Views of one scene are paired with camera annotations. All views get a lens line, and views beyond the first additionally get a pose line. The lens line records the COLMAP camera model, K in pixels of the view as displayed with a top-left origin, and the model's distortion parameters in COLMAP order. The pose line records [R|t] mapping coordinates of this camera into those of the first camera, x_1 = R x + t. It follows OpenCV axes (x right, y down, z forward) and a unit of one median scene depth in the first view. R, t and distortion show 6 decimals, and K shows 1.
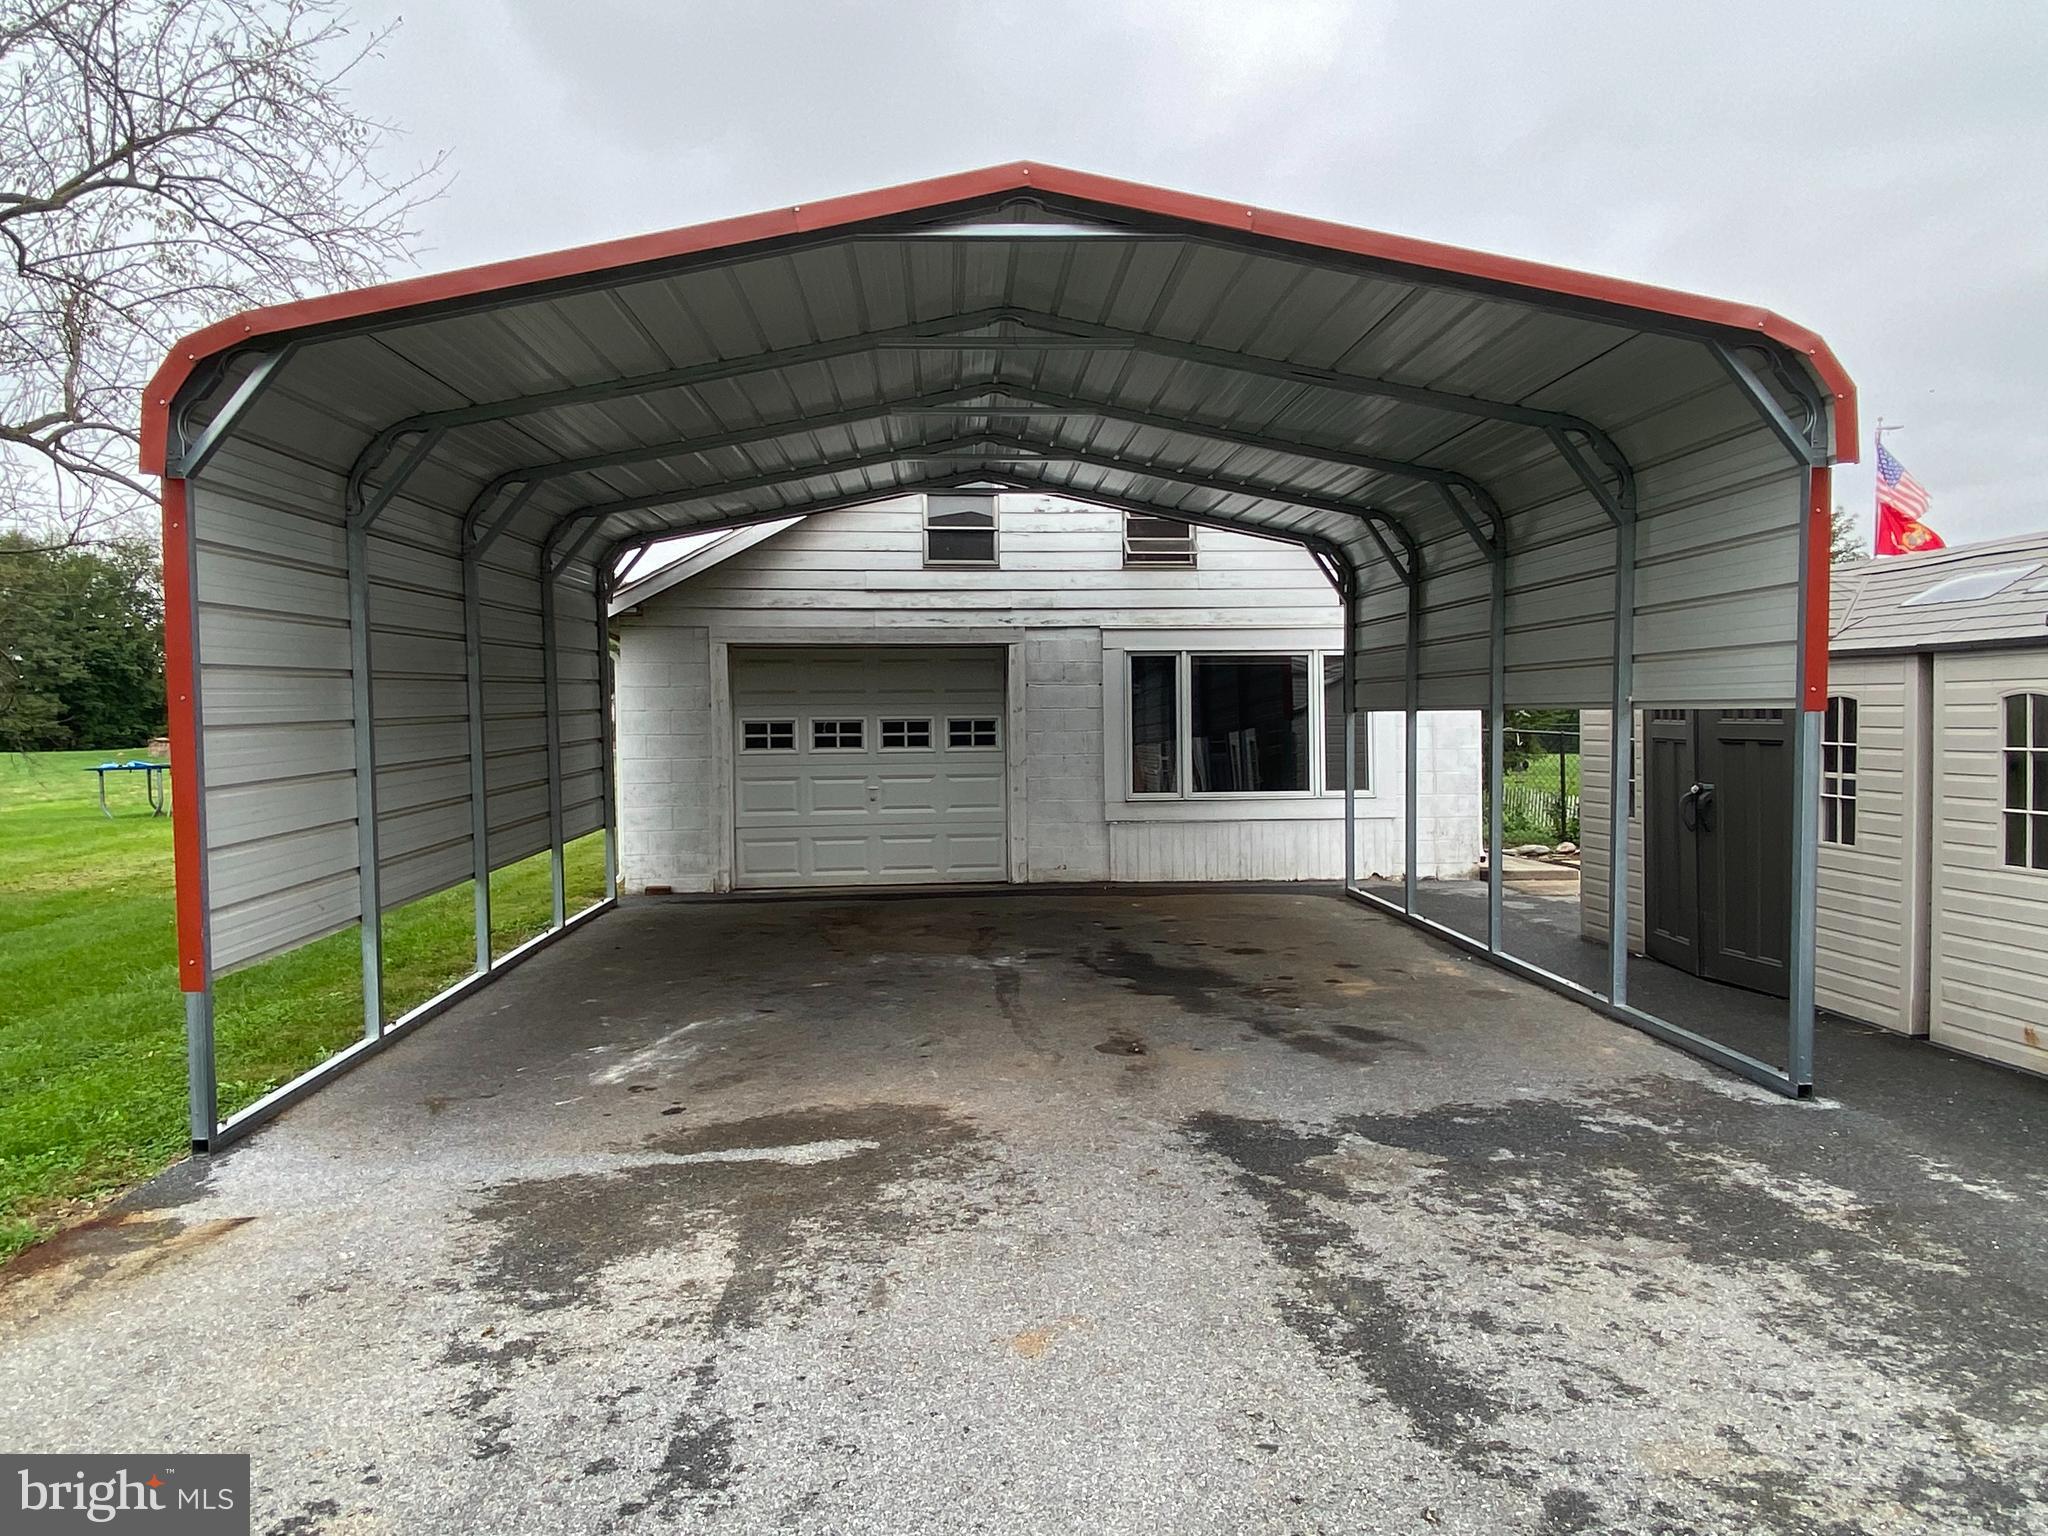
lens RADIAL K [[1337.3, 0, 1024.0], [0, 1337.3, 768.0], [0, 0, 1]] dist [0.050220, -0.070284]
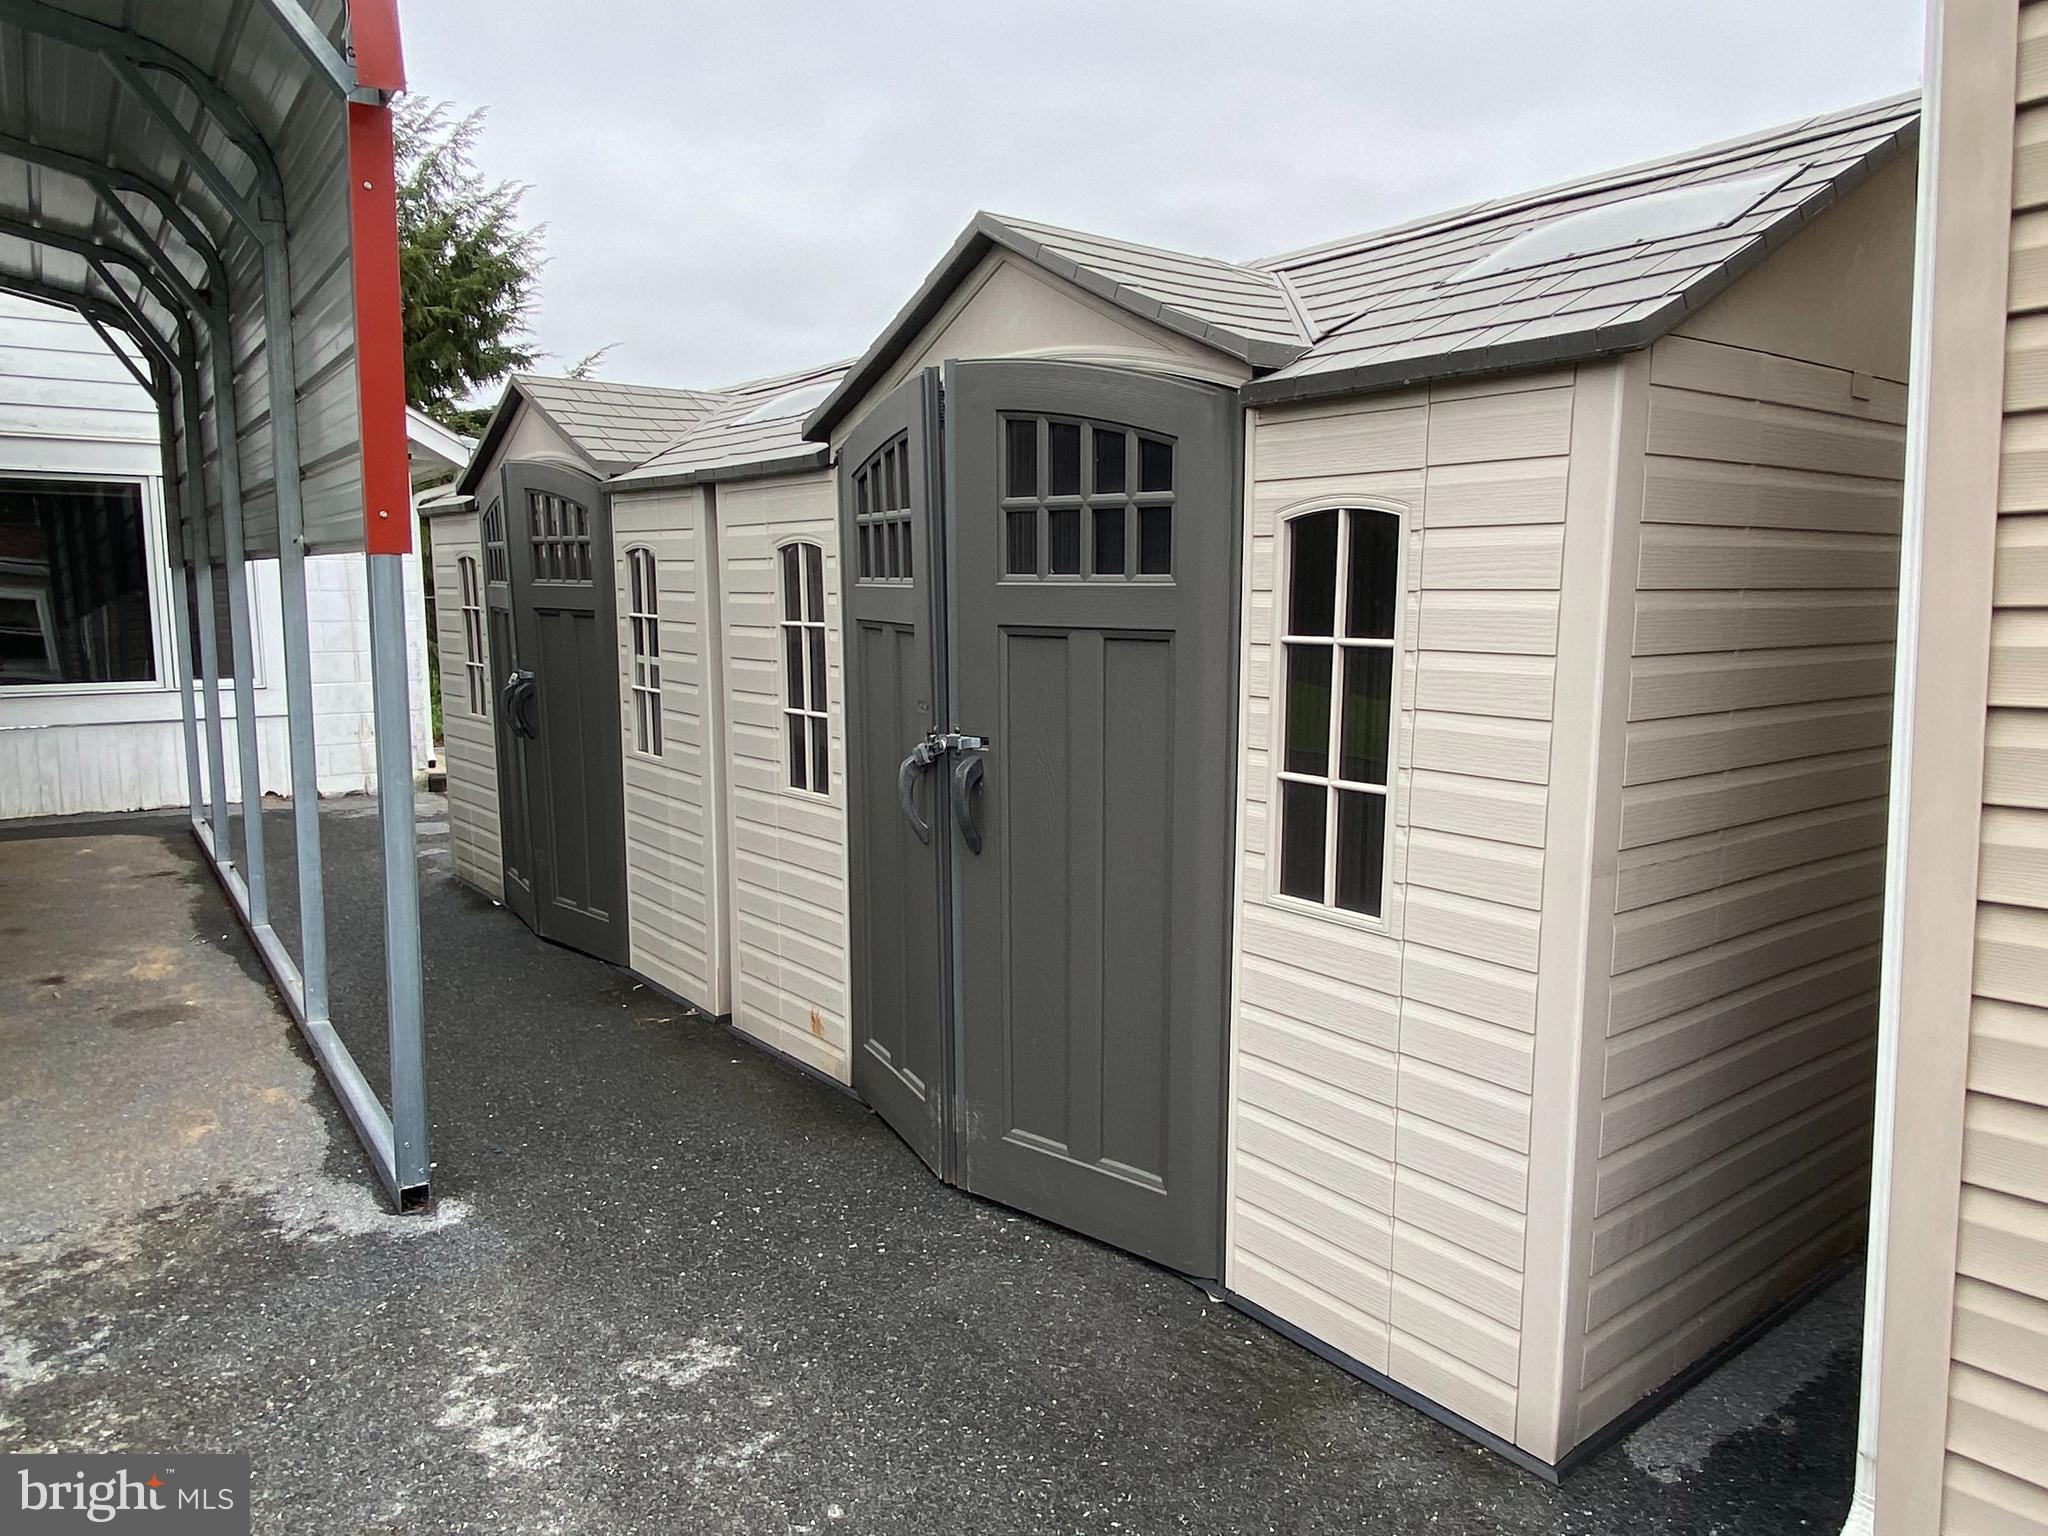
lens RADIAL K [[1337.3, 0, 1024.0], [0, 1337.3, 768.0], [0, 0, 1]] dist [0.050220, -0.070284]
pose [[0.847157, -0.055637, 0.528421, 0.413554], [0.005838, 0.995417, 0.095449, -0.004105], [-0.531310, -0.077775, 0.843600, 0.303091]]
